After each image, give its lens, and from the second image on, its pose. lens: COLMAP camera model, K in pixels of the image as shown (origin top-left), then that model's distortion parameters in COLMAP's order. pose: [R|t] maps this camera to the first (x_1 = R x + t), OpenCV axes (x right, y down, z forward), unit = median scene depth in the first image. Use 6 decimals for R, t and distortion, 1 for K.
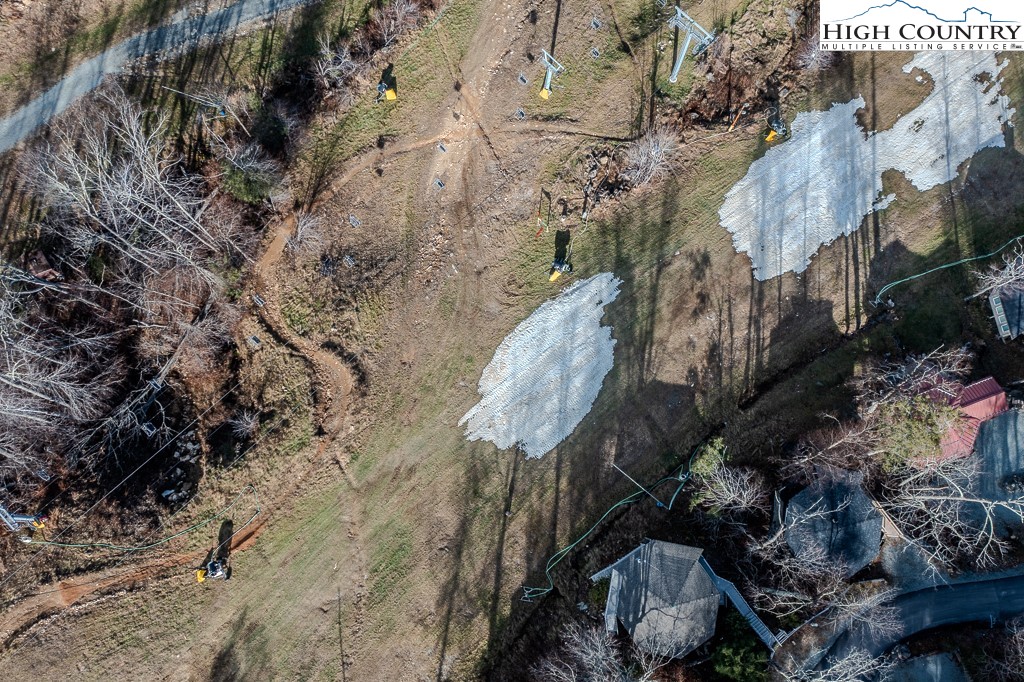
lens RADIAL K [[834.4, 0, 513.3], [0, 834.4, 342.9], [0, 0, 1]] dist [-0.015133, 0.004872]
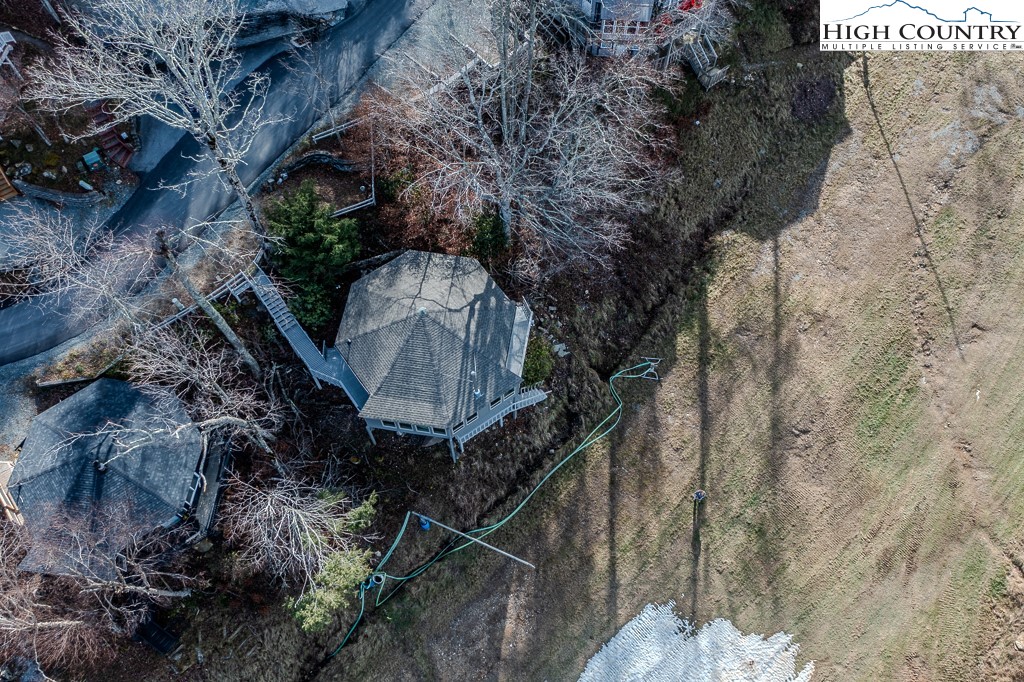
lens RADIAL K [[834.4, 0, 518.1], [0, 834.4, 348.7], [0, 0, 1]] dist [-0.015133, 0.004872]
pose [[-0.999034, 0.033791, -0.028089, 0.130535], [-0.043835, -0.810743, 0.583759, -0.036795], [-0.003047, 0.584426, 0.811441, 0.502861]]
